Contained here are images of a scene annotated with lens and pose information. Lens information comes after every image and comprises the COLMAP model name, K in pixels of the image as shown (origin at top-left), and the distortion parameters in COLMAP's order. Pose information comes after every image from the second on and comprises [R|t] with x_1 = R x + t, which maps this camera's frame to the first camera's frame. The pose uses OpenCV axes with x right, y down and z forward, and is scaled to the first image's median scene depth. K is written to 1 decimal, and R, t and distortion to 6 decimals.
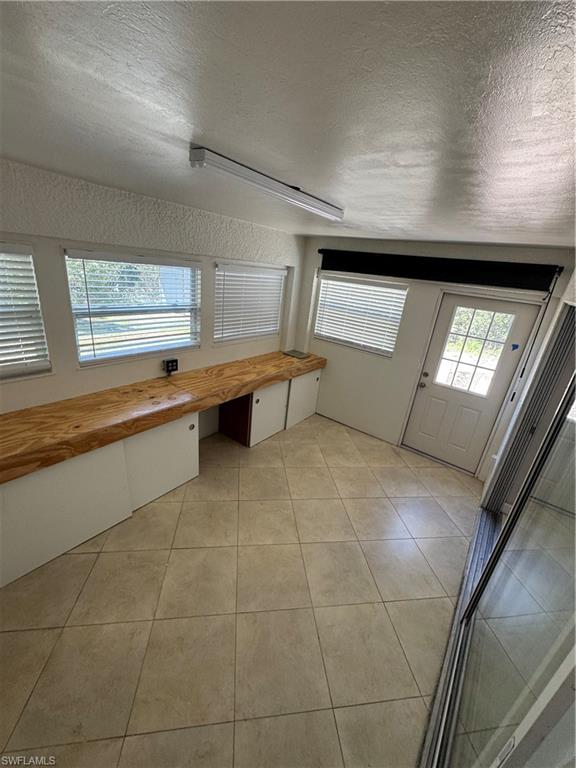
lens RADIAL K [[306.1, 0, 290.9], [0, 306.1, 383.8], [0, 0, 1]] dist [-0.005612, 0.000562]
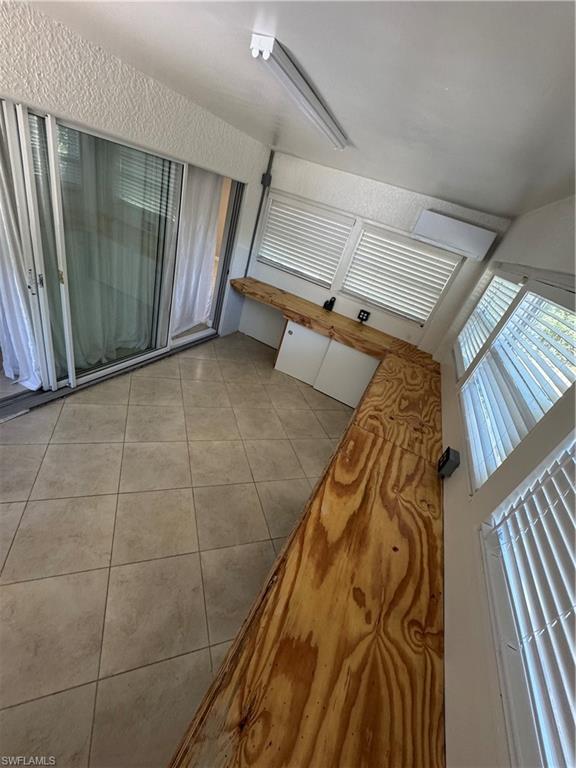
lens RADIAL K [[306.1, 0, 287.4], [0, 306.1, 382.3], [0, 0, 1]] dist [-0.005612, 0.000562]
pose [[-0.905990, -0.218121, -0.362774, 0.128561], [-0.420930, 0.554773, 0.717667, -0.459874], [0.044719, 0.802901, -0.594432, 1.301458]]
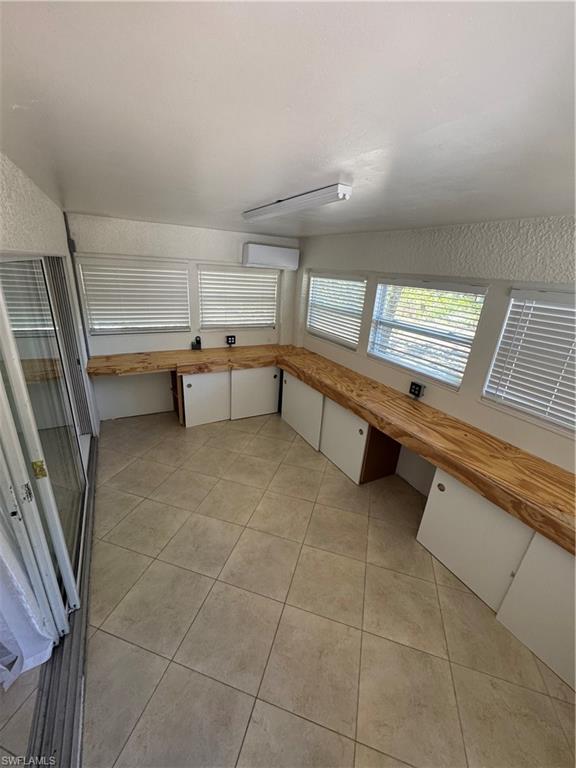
lens RADIAL K [[306.1, 0, 285.8], [0, 306.1, 383.3], [0, 0, 1]] dist [-0.005612, 0.000562]
pose [[-0.408268, 0.192131, -0.892414, 0.701821], [-0.425185, 0.825060, 0.372148, -0.282866], [0.807796, 0.531377, -0.255154, 0.970592]]
